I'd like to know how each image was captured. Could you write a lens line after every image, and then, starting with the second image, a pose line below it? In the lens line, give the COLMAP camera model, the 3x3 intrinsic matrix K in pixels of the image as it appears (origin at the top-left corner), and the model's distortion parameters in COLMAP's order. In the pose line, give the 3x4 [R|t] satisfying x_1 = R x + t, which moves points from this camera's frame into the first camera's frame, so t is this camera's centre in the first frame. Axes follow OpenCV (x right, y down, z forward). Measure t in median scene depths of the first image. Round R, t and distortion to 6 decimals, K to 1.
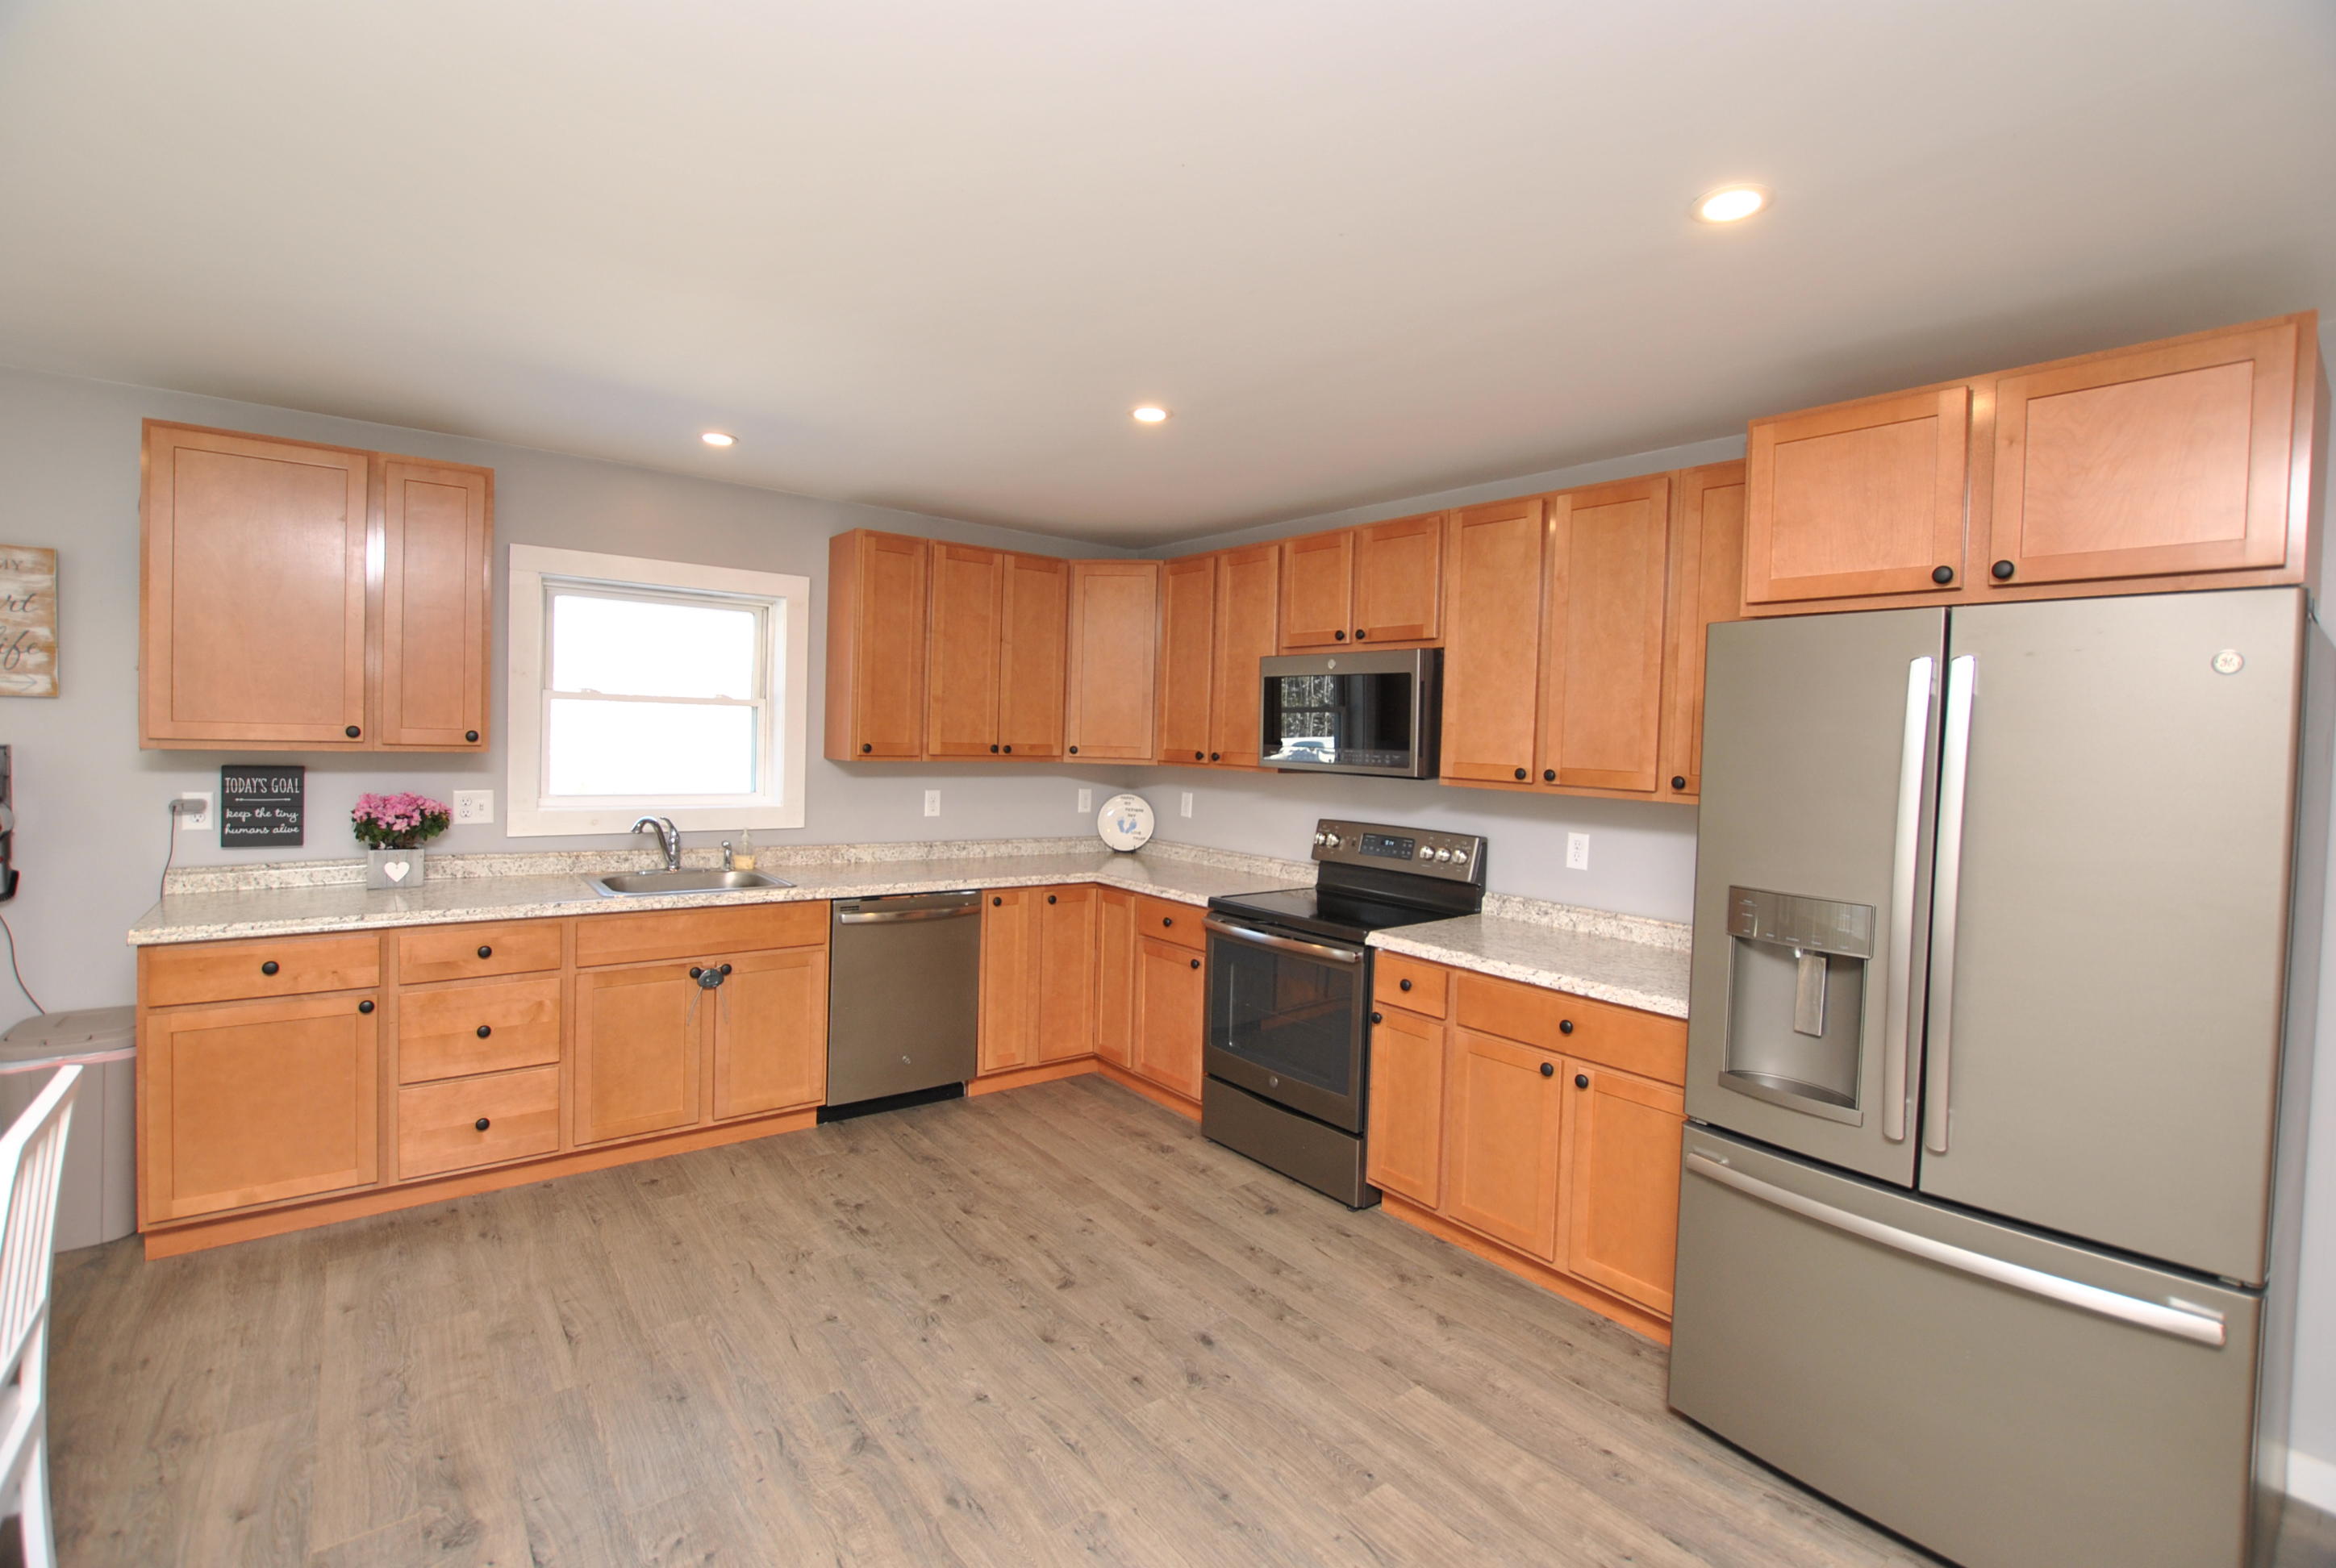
lens RADIAL K [[1028.7, 0, 1156.5], [0, 1028.7, 762.8], [0, 0, 1]] dist [-0.033876, 0.005737]
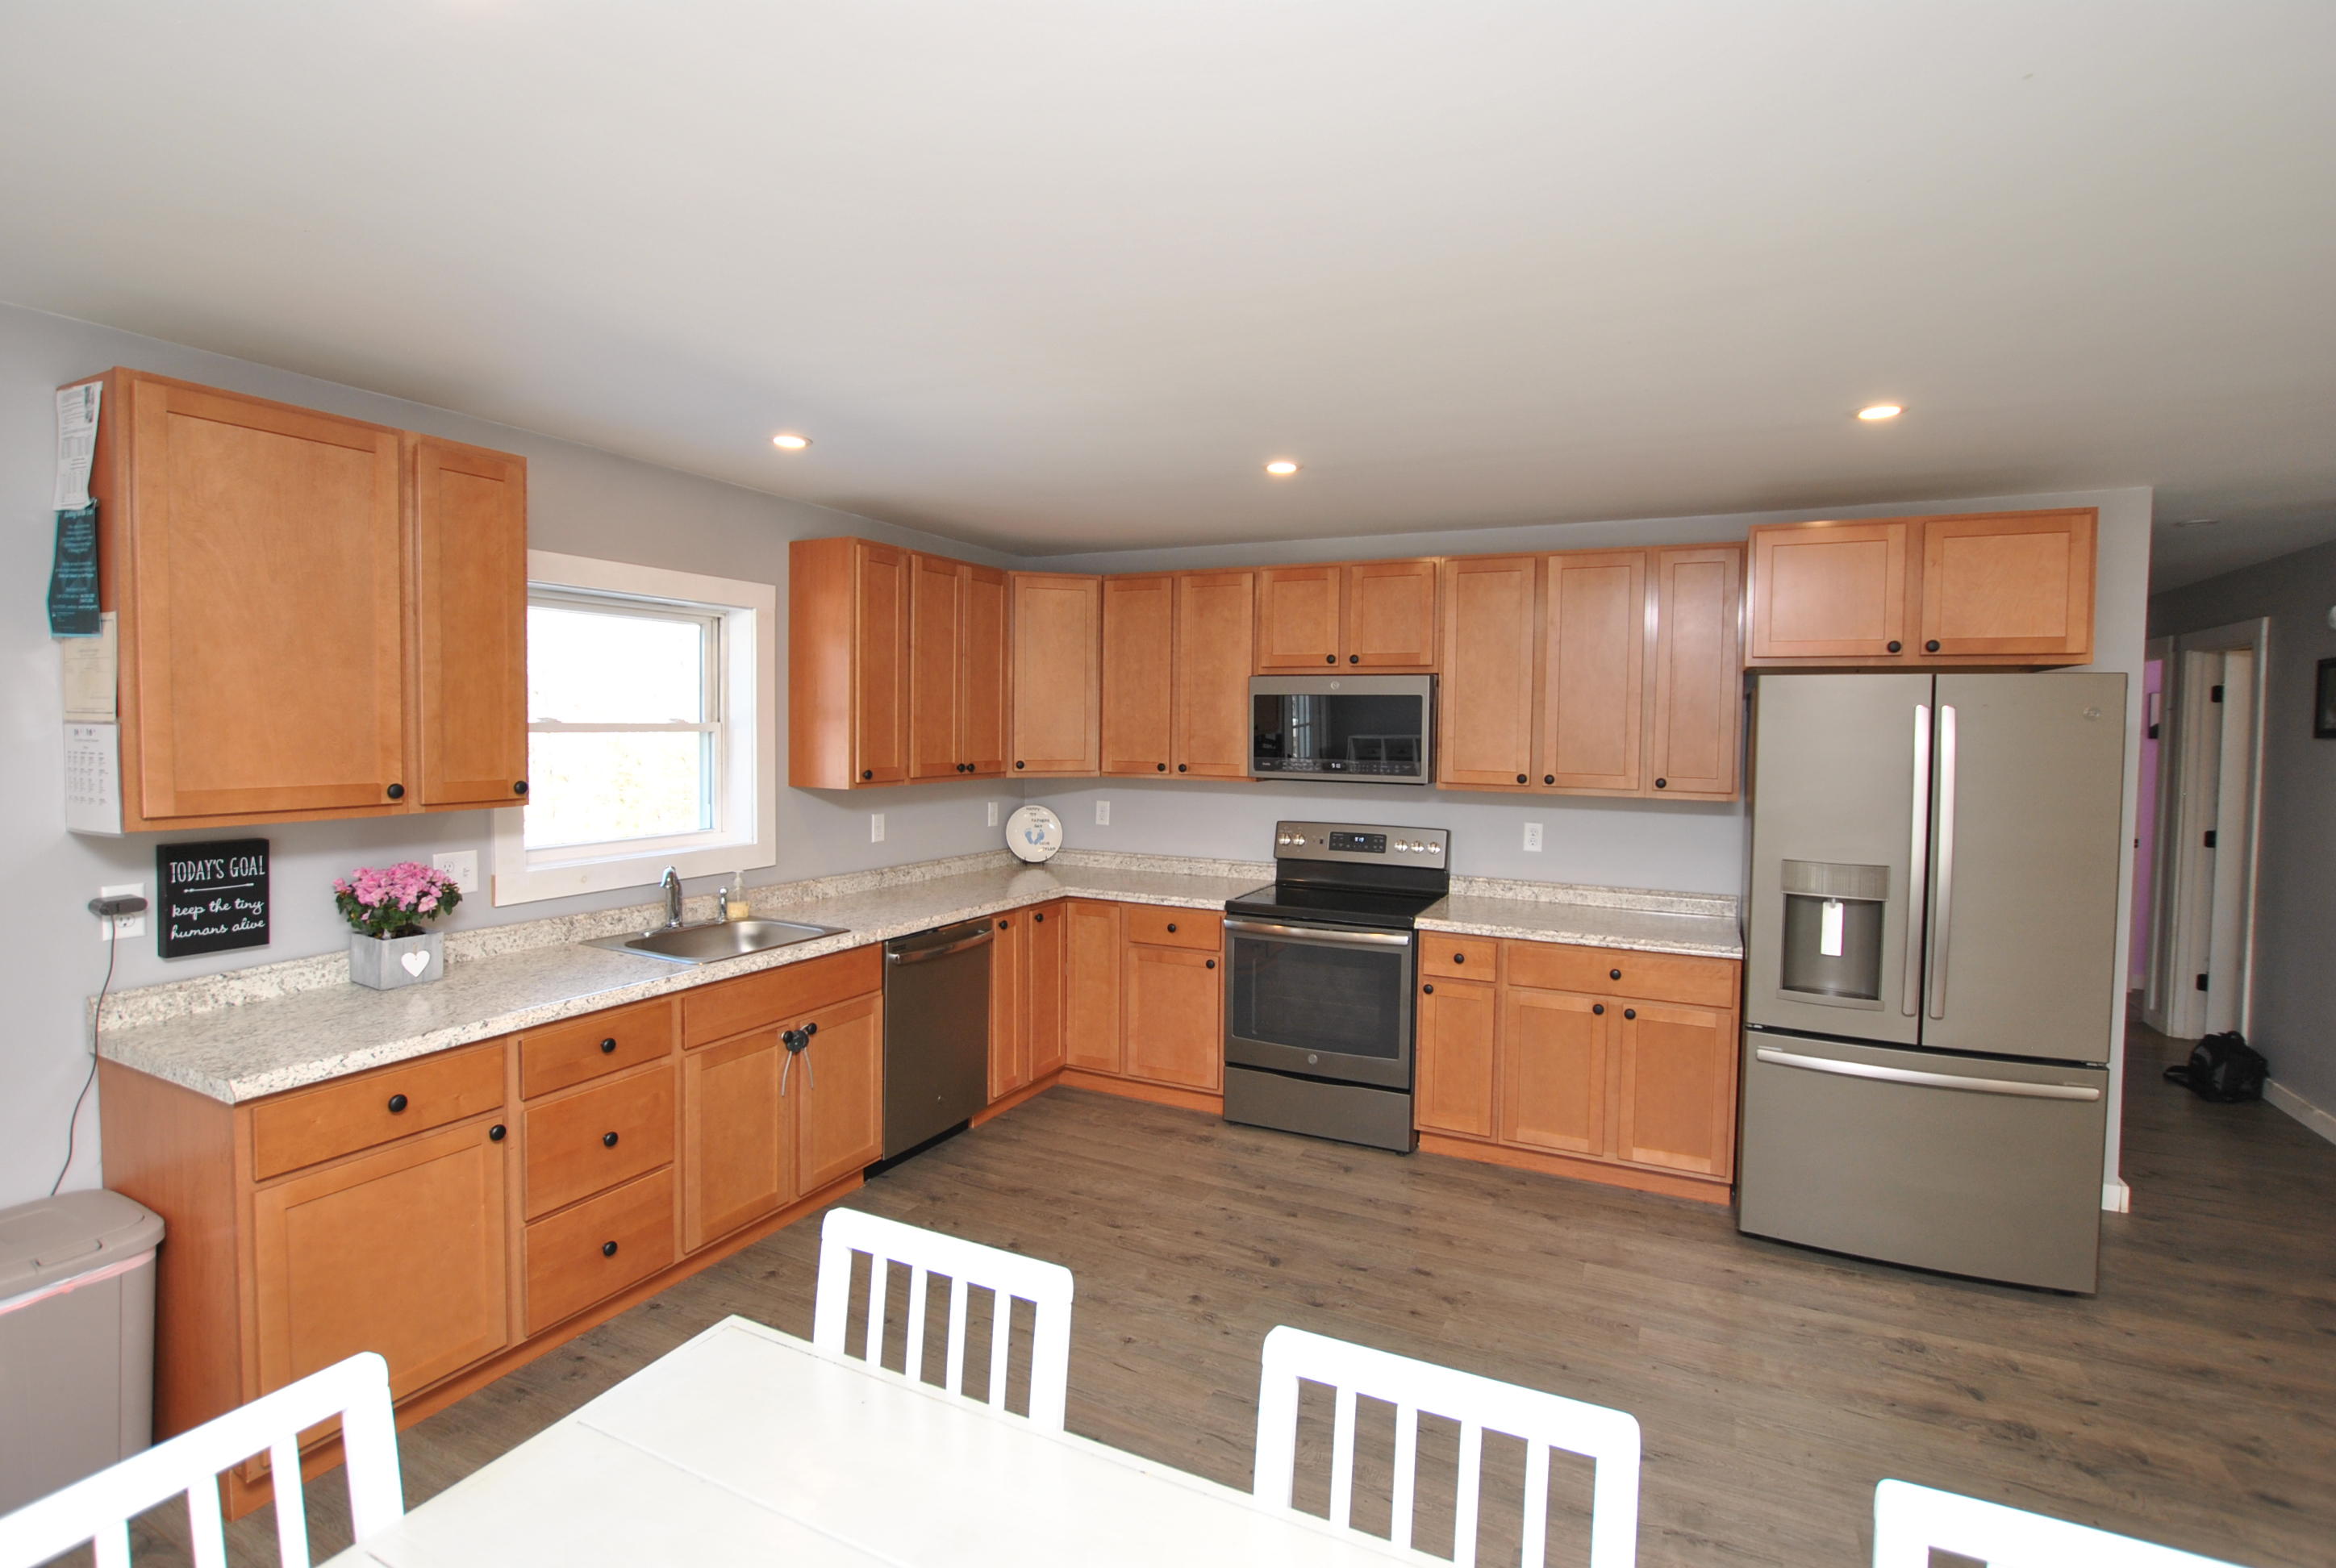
lens RADIAL K [[1086.8, 0, 1155.1], [0, 1086.8, 768.3], [0, 0, 1]] dist [-0.028062, 0.003901]
pose [[0.904933, -0.039750, 0.423694, -0.556602], [0.029713, 0.999100, 0.030271, -0.050701], [-0.424516, -0.014803, 0.905299, 0.002239]]
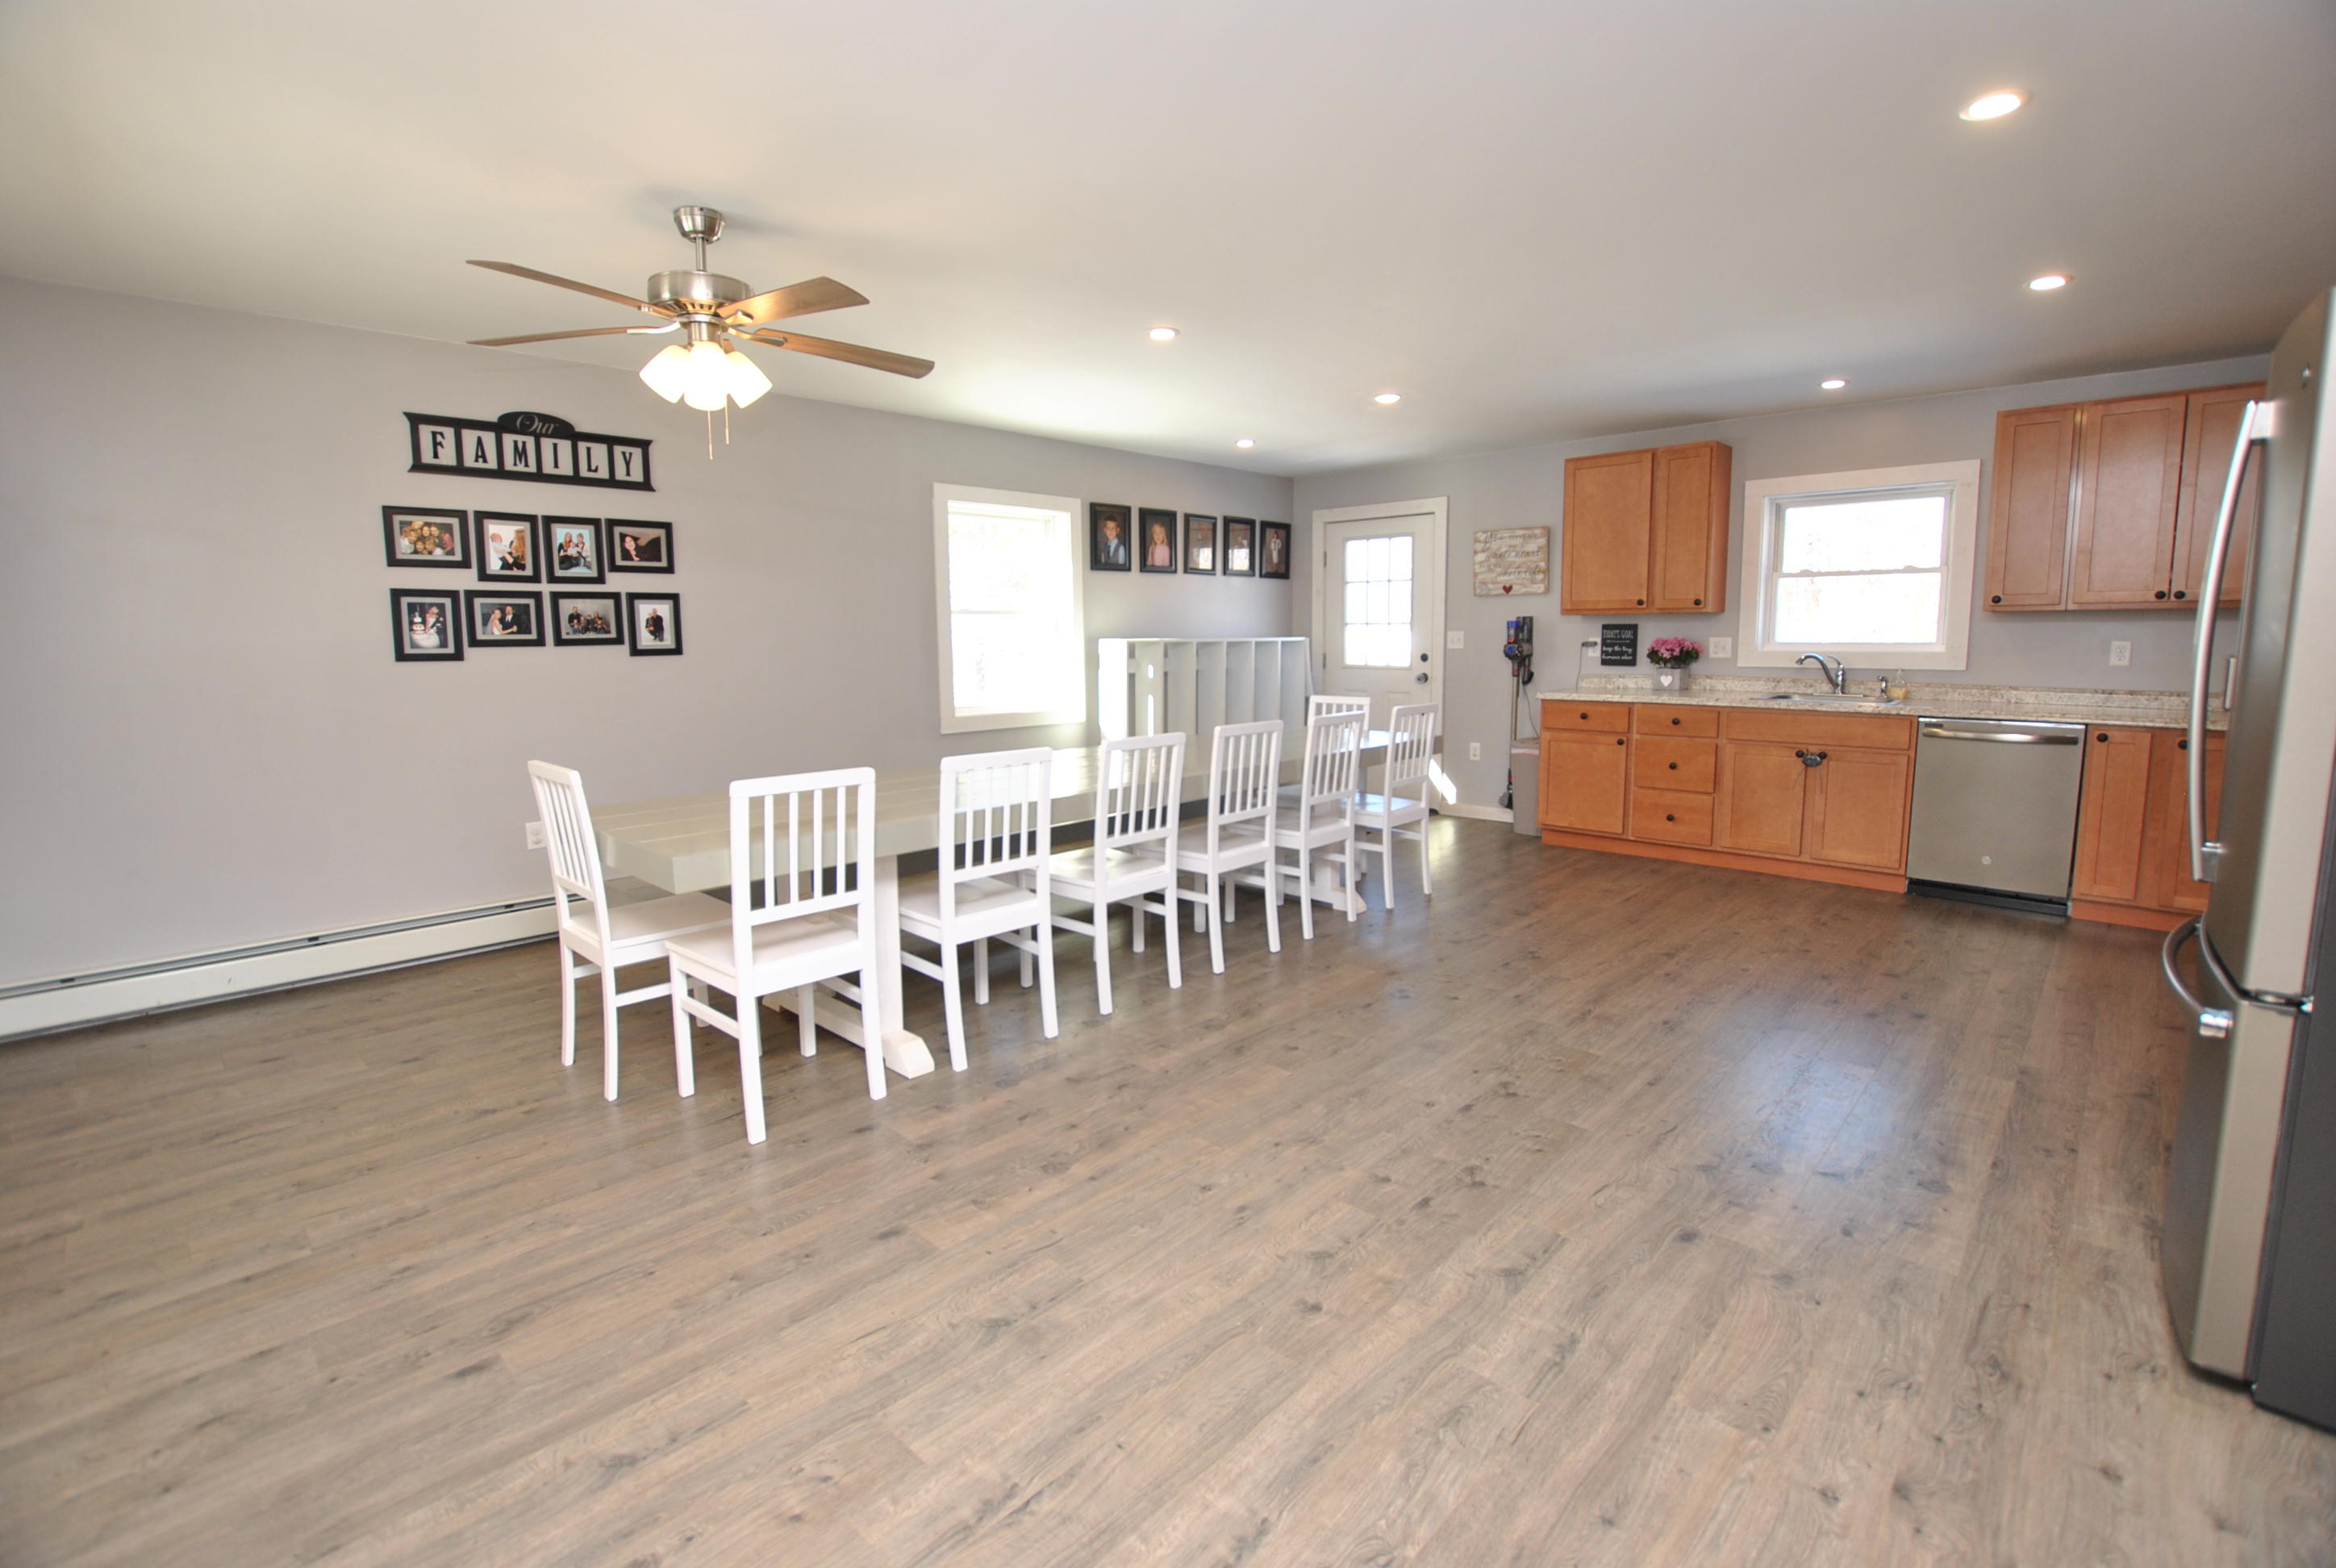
lens RADIAL K [[1028.7, 0, 1179.5], [0, 1028.7, 762.0], [0, 0, 1]] dist [-0.033876, 0.005737]
pose [[0.146462, 0.091466, -0.984979, 0.887987], [-0.010793, 0.995805, 0.090866, 0.092009], [0.989157, -0.002678, 0.146835, -0.119272]]
